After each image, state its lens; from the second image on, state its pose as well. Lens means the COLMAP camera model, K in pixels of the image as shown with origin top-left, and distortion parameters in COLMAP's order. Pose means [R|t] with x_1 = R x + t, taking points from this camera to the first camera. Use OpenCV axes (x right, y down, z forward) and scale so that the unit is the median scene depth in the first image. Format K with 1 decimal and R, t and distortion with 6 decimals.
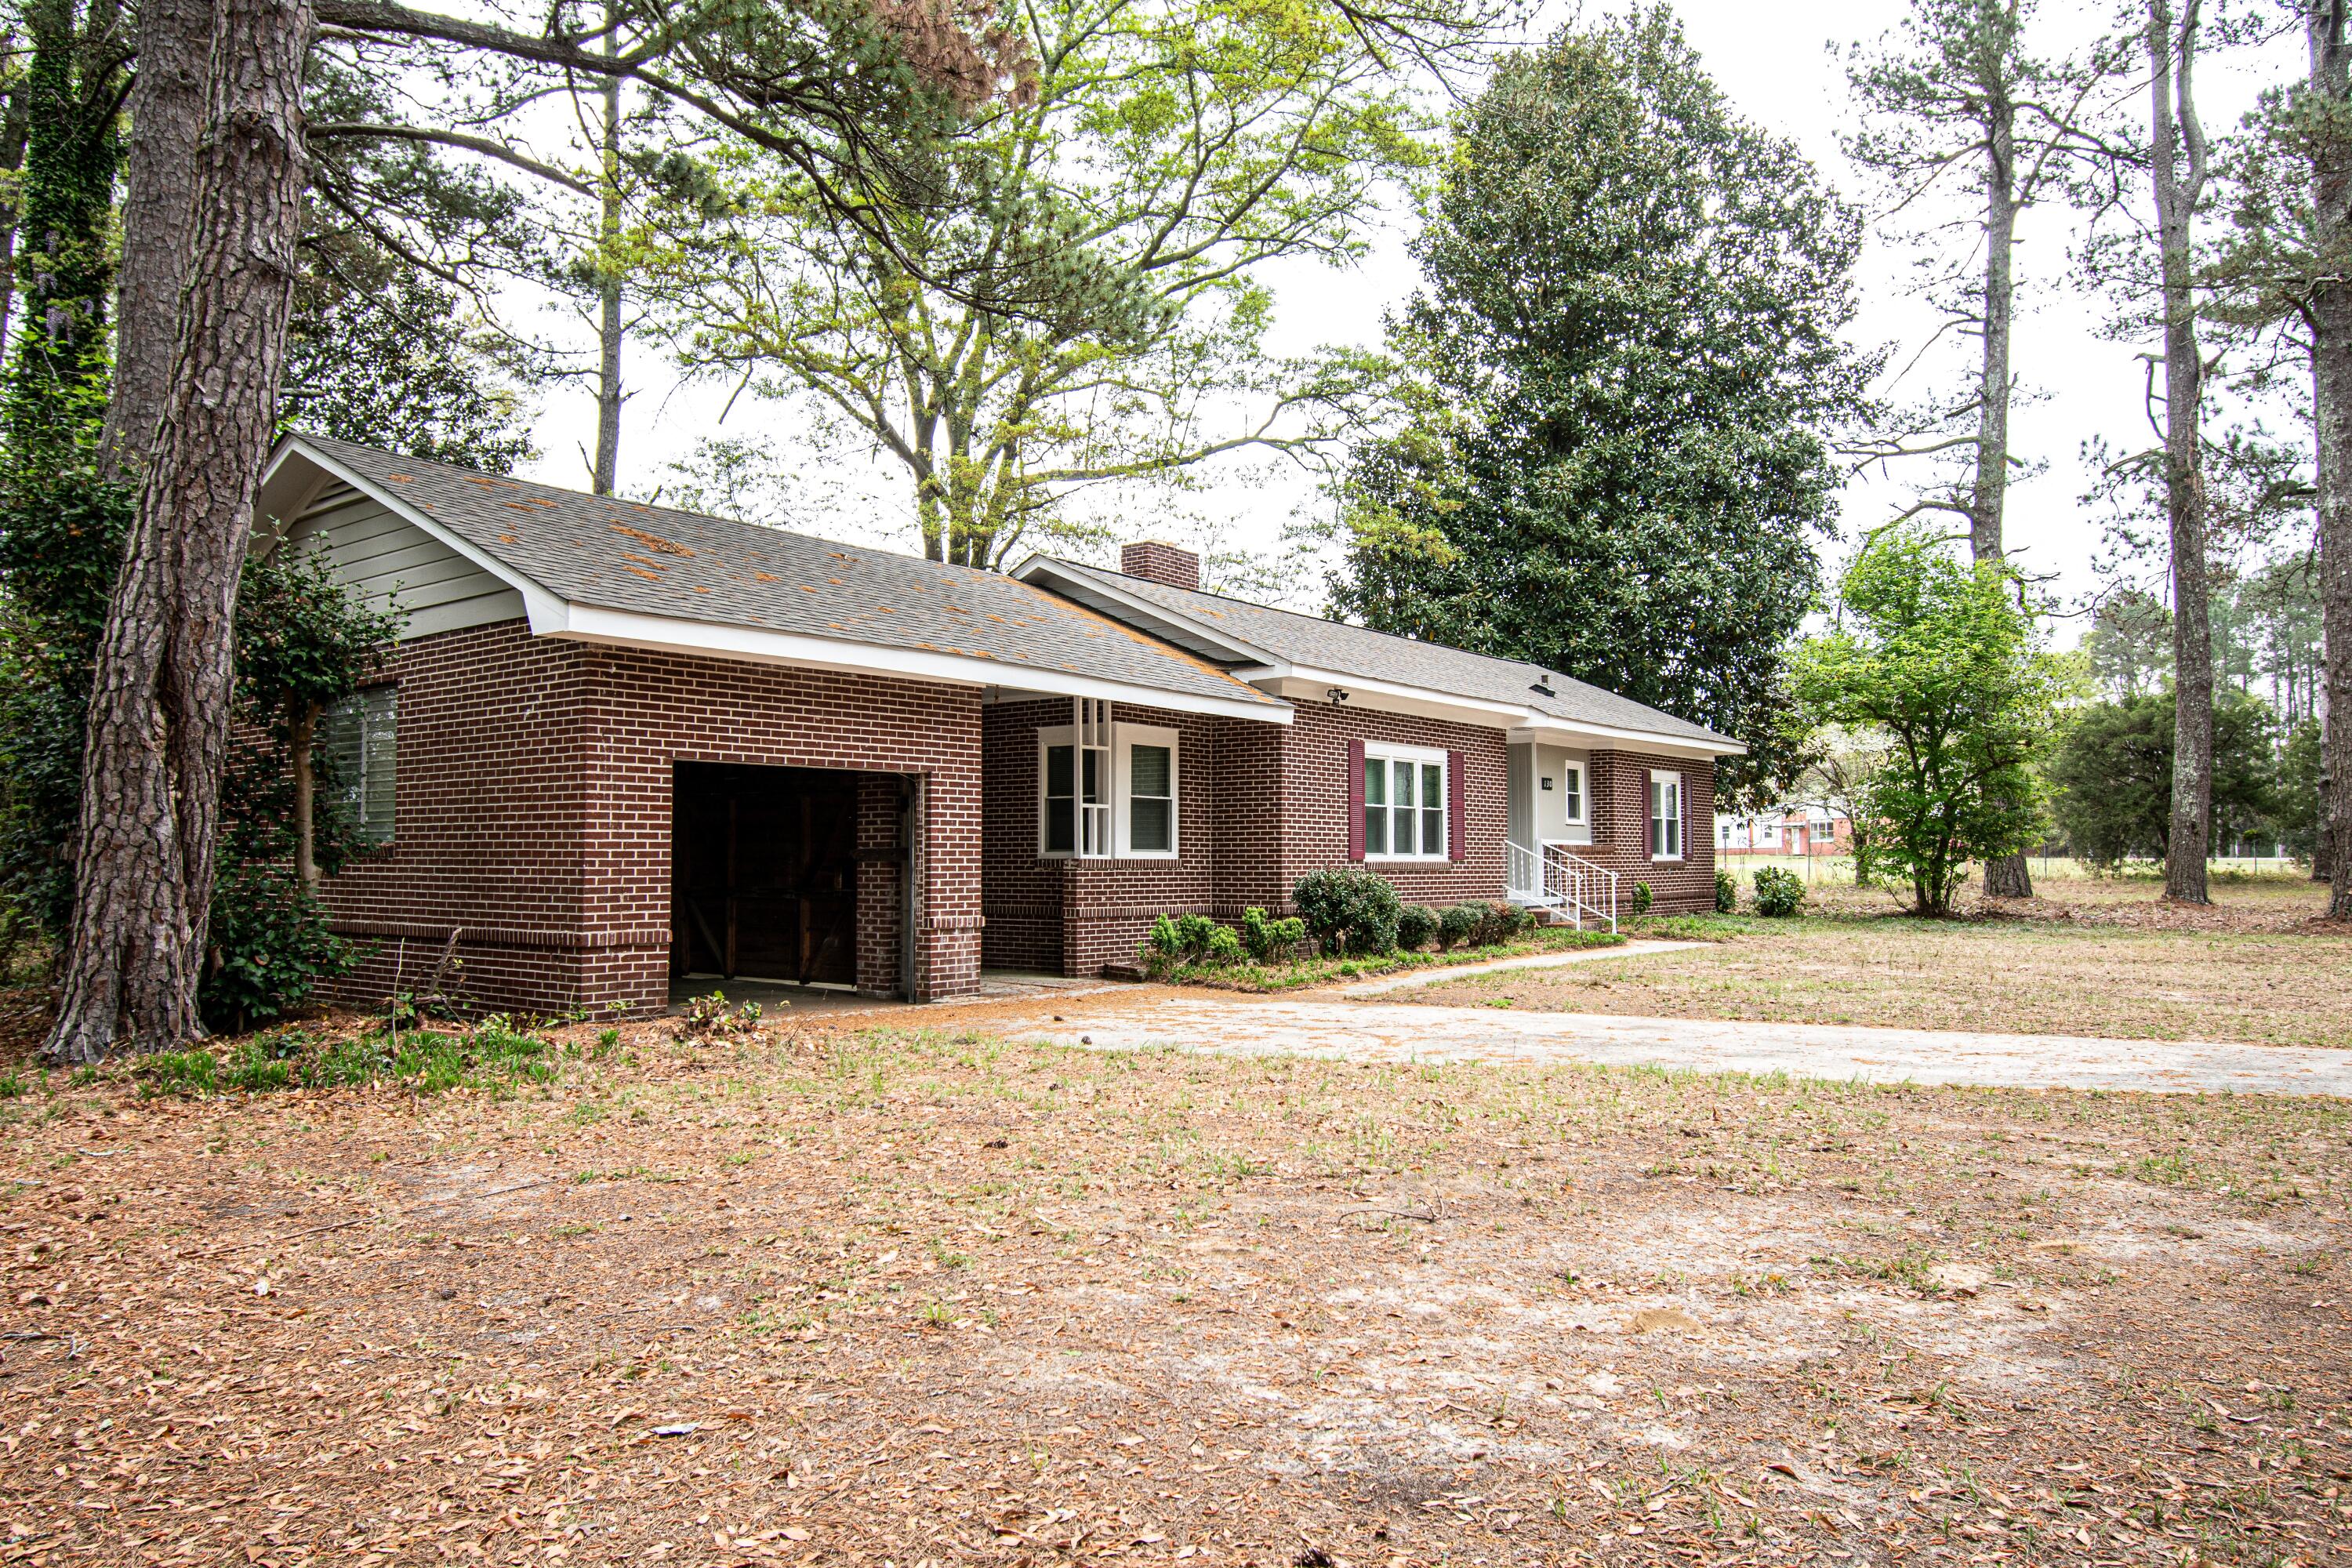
lens RADIAL K [[1552.2, 0, 1164.8], [0, 1552.2, 789.0], [0, 0, 1]] dist [0.020927, -0.000117]
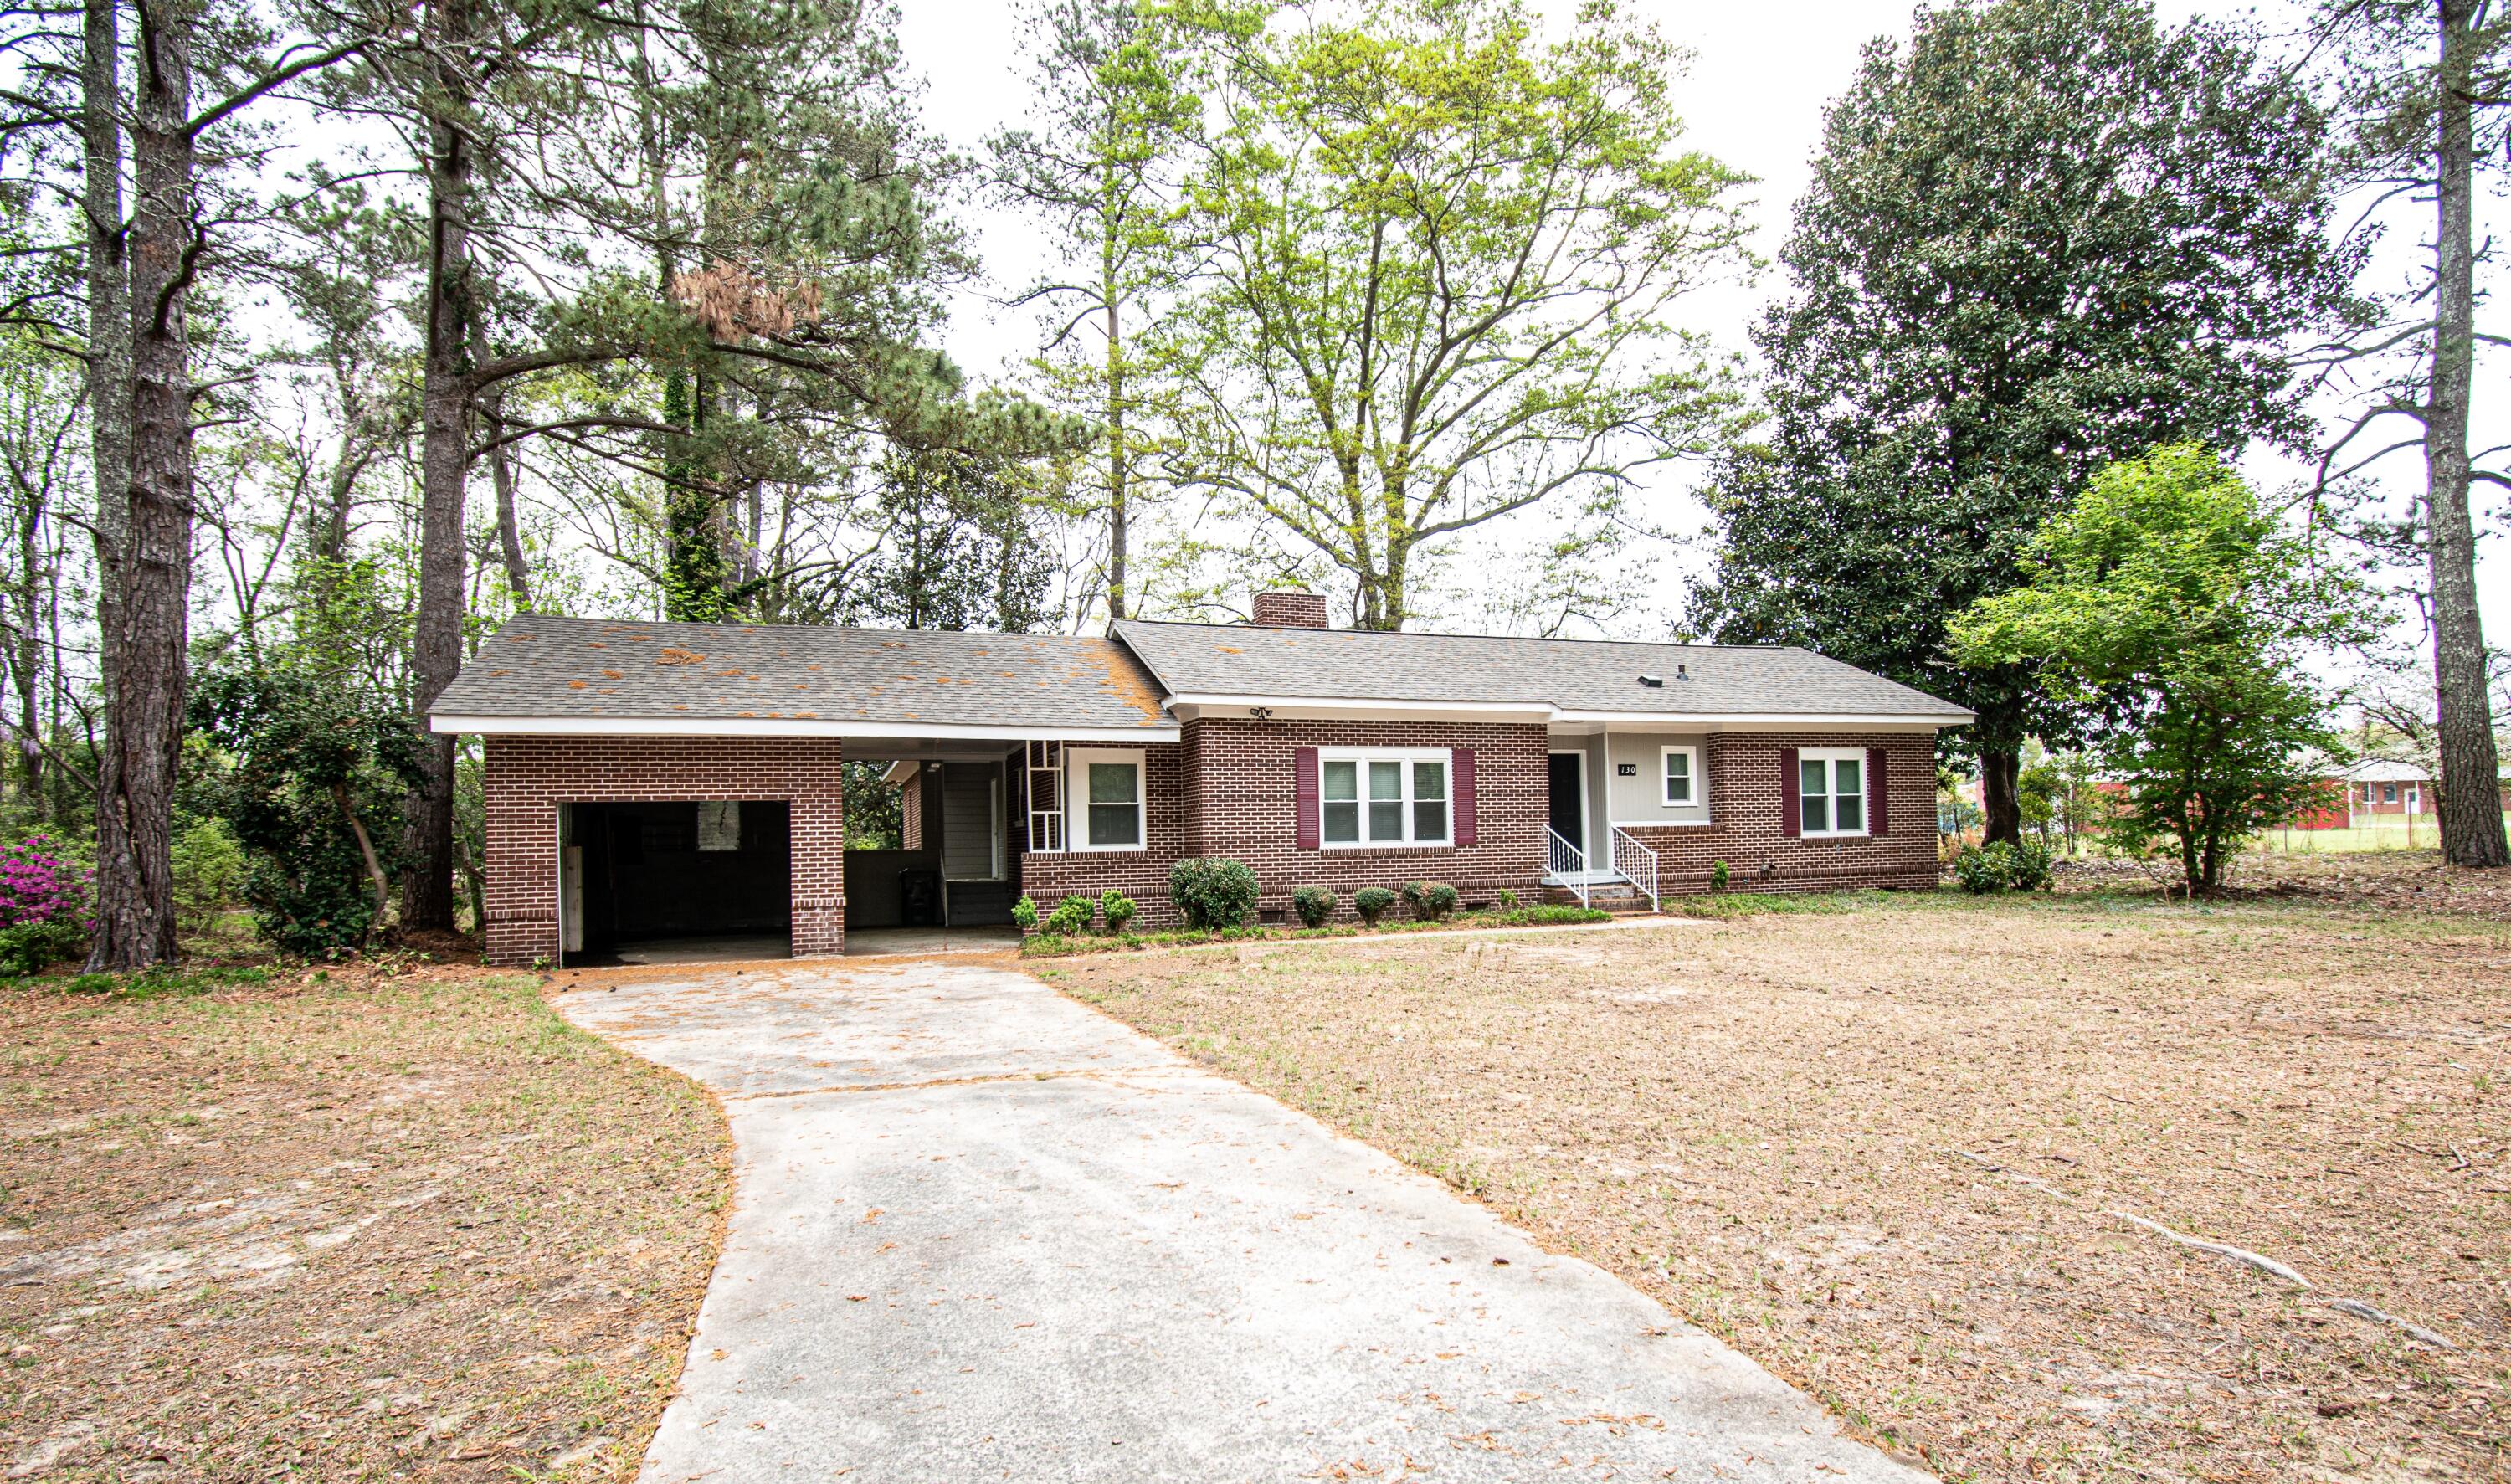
lens RADIAL K [[1263.8, 0, 1267.9], [0, 1263.8, 746.4], [0, 0, 1]] dist [0.008426, 0.000784]
pose [[0.850016, -0.058485, -0.523500, 0.589250], [0.044851, 0.998244, -0.038697, 0.003873], [0.524844, 0.009413, 0.851146, 0.156143]]
